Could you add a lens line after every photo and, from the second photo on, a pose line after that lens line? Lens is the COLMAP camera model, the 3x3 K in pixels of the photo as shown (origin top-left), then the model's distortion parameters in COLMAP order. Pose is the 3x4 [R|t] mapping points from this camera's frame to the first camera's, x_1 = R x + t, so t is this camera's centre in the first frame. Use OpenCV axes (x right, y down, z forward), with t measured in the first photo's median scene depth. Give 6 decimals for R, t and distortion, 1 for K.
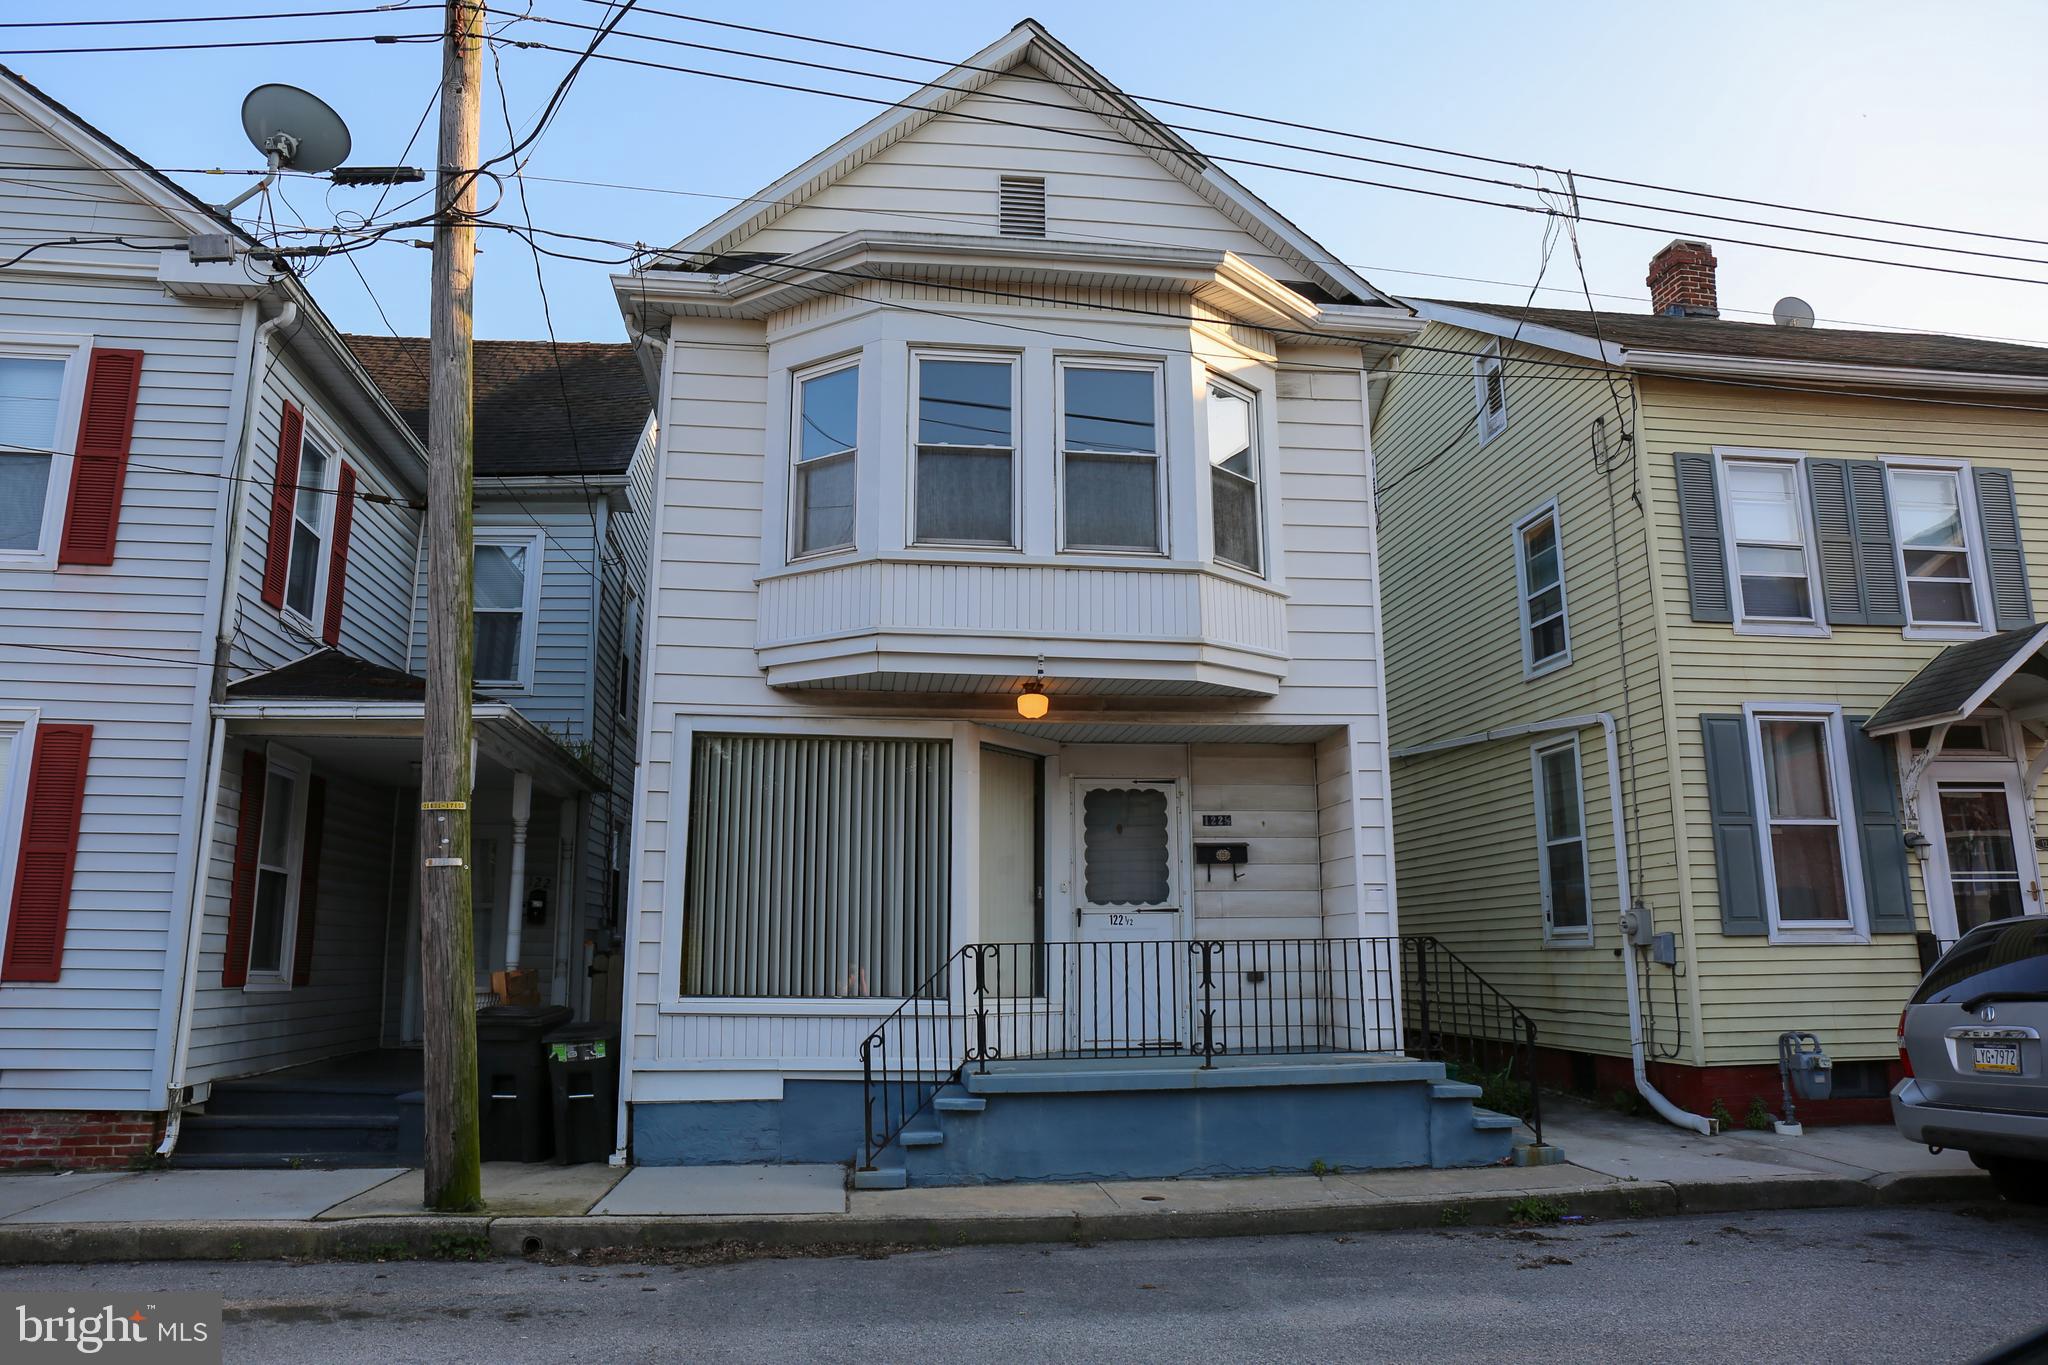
lens RADIAL K [[1390.9, 0, 1006.9], [0, 1390.9, 674.9], [0, 0, 1]] dist [-0.113291, 0.088029]
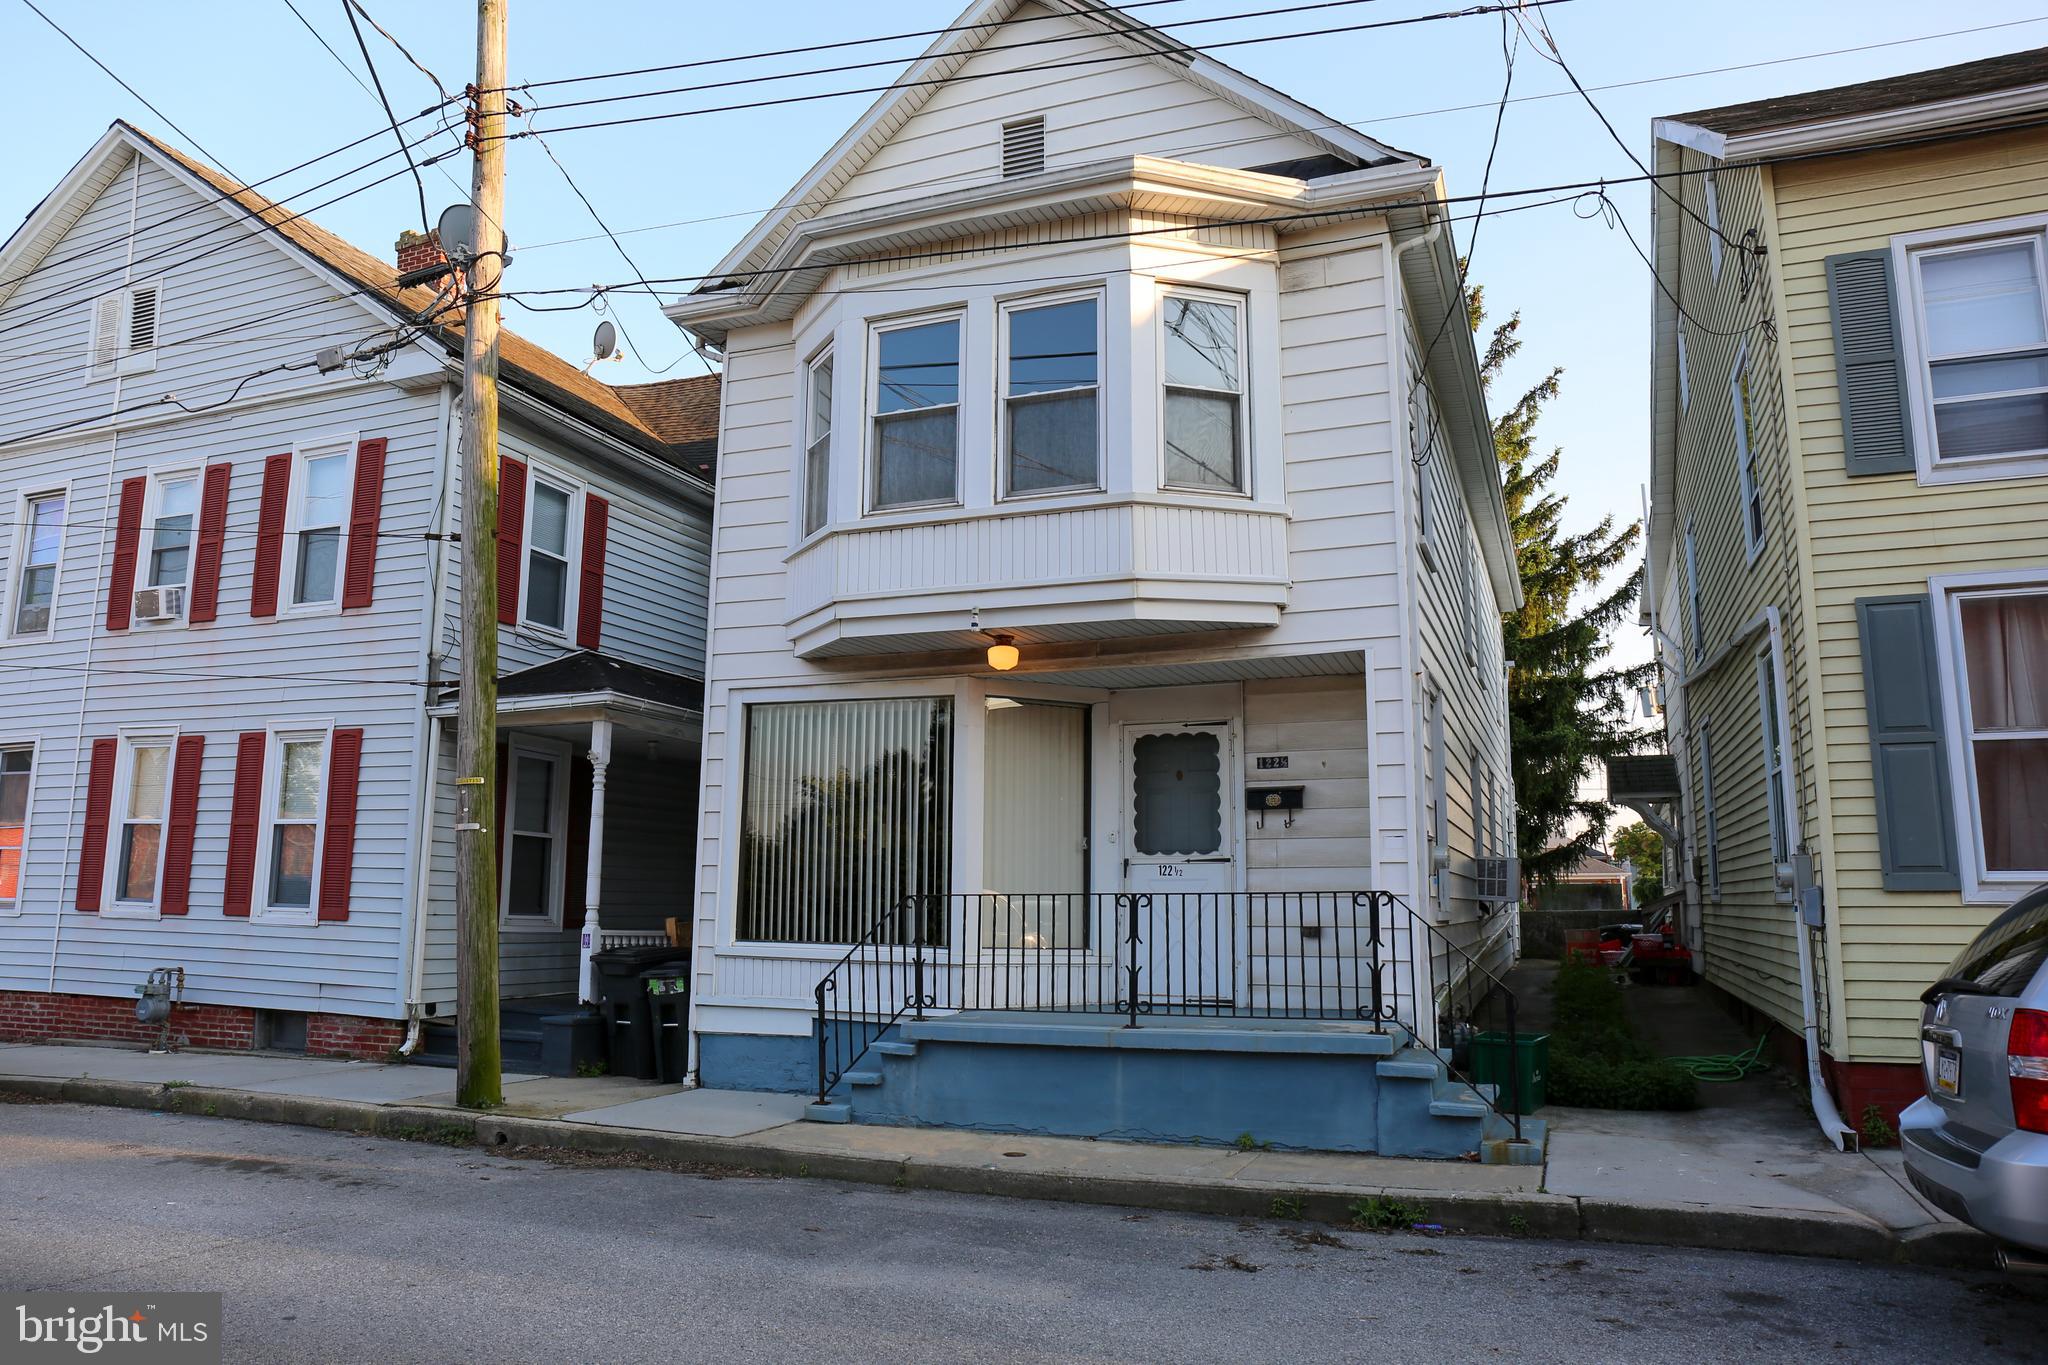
lens RADIAL K [[1390.9, 0, 1006.9], [0, 1390.9, 674.9], [0, 0, 1]] dist [-0.113291, 0.088029]
pose [[0.875293, -0.070349, -0.478449, 0.495072], [0.087643, 0.996055, 0.013880, 0.020936], [0.475586, -0.054082, 0.878005, 0.124041]]
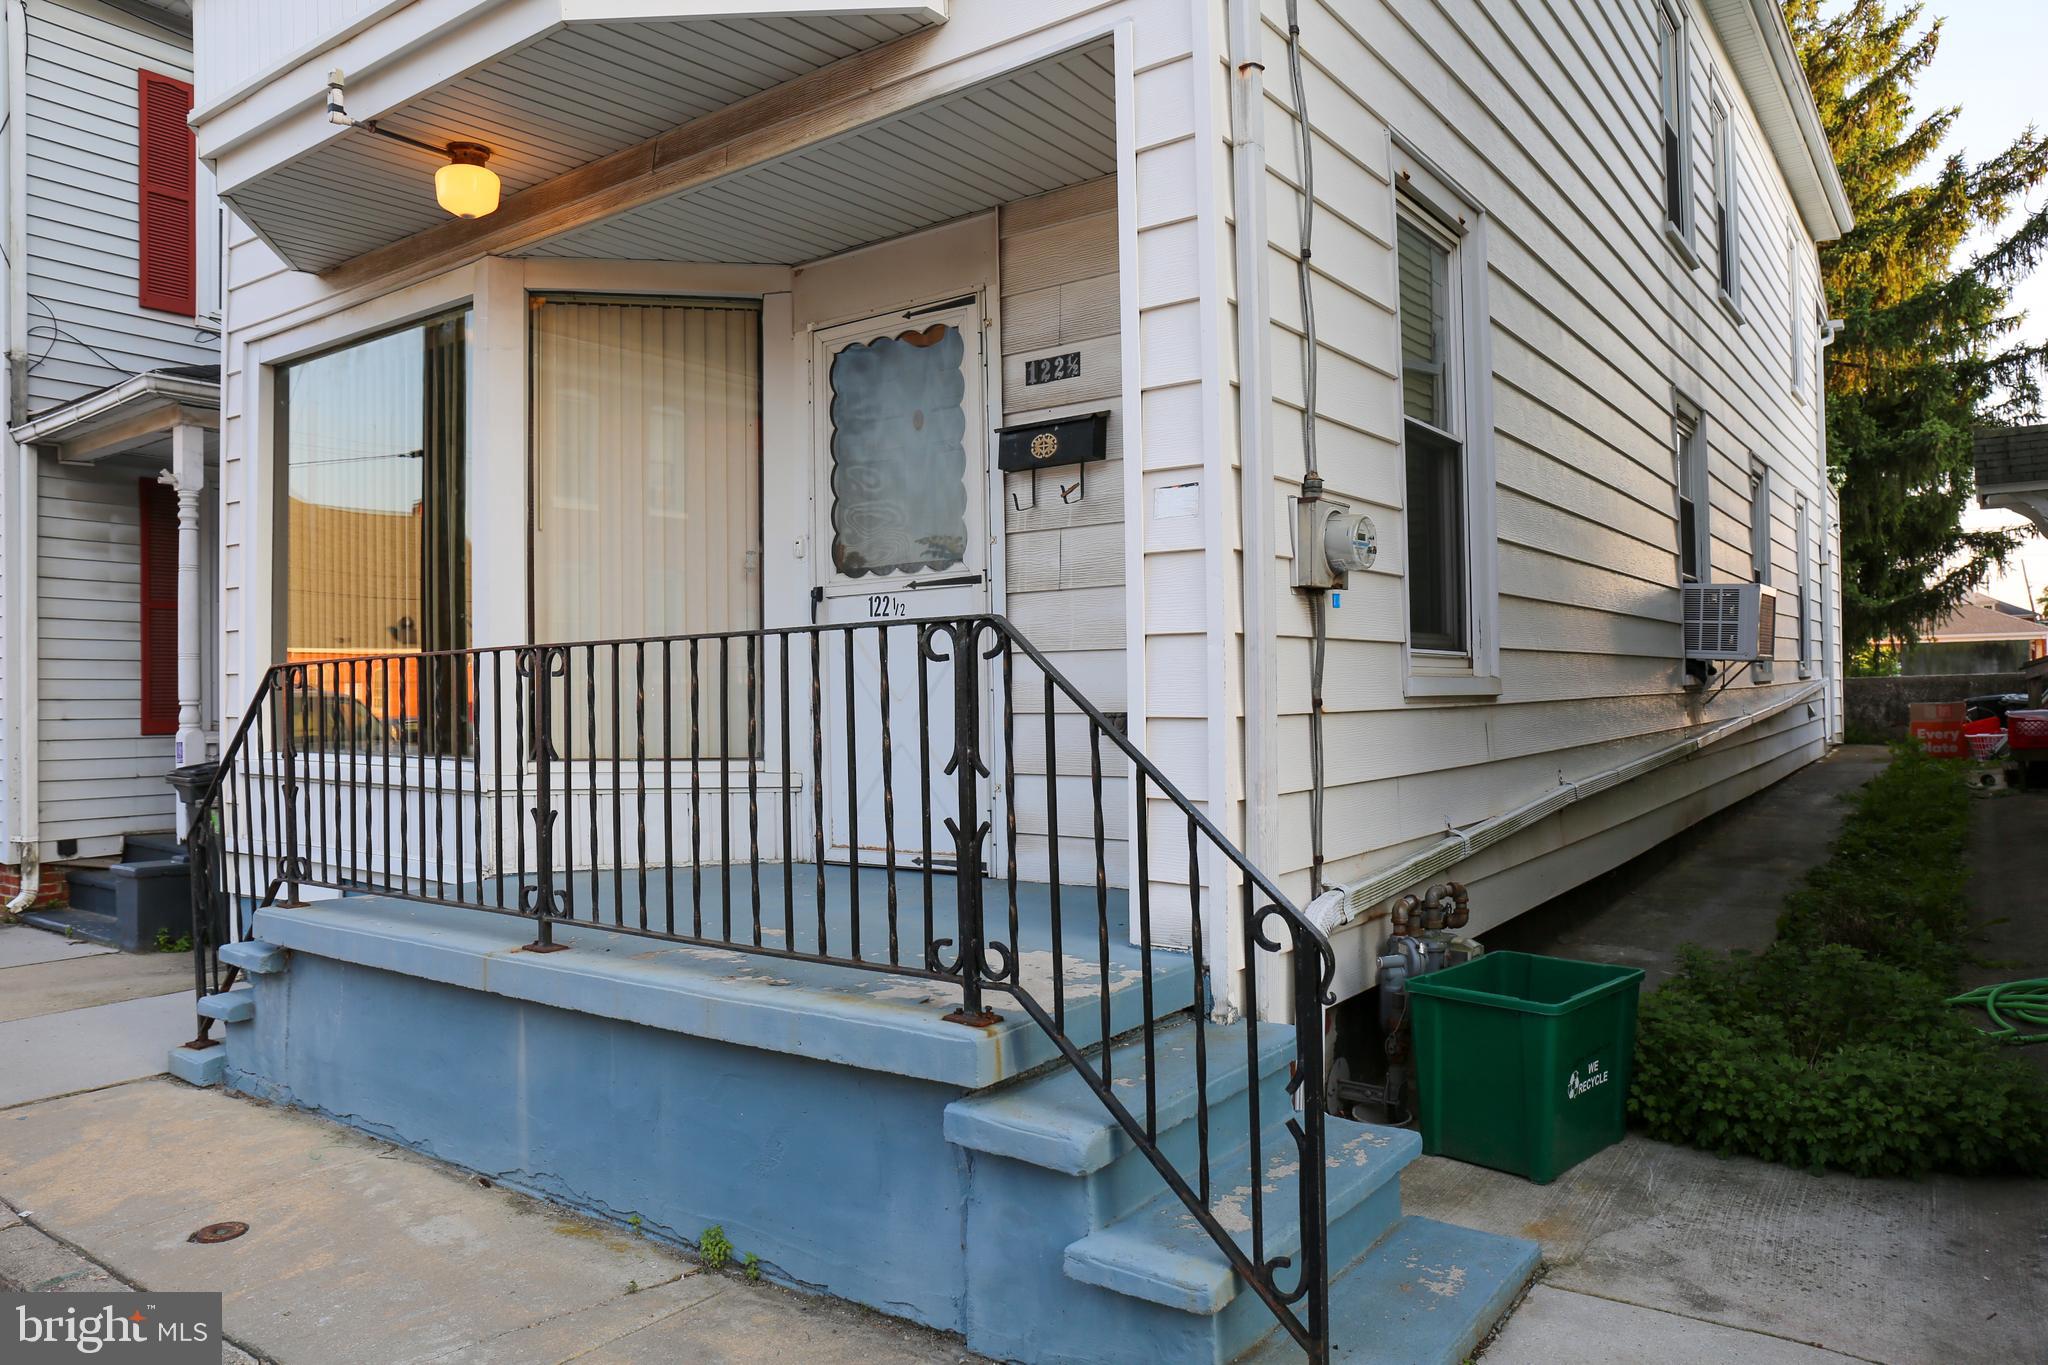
lens RADIAL K [[1395.7, 0, 1003.6], [0, 1395.7, 665.8], [0, 0, 1]] dist [-0.100865, 0.071375]
pose [[0.731499, -0.021553, -0.681502, 0.487848], [0.151298, 0.979714, 0.131414, 0.153176], [0.664845, -0.199238, 0.719920, 0.737256]]
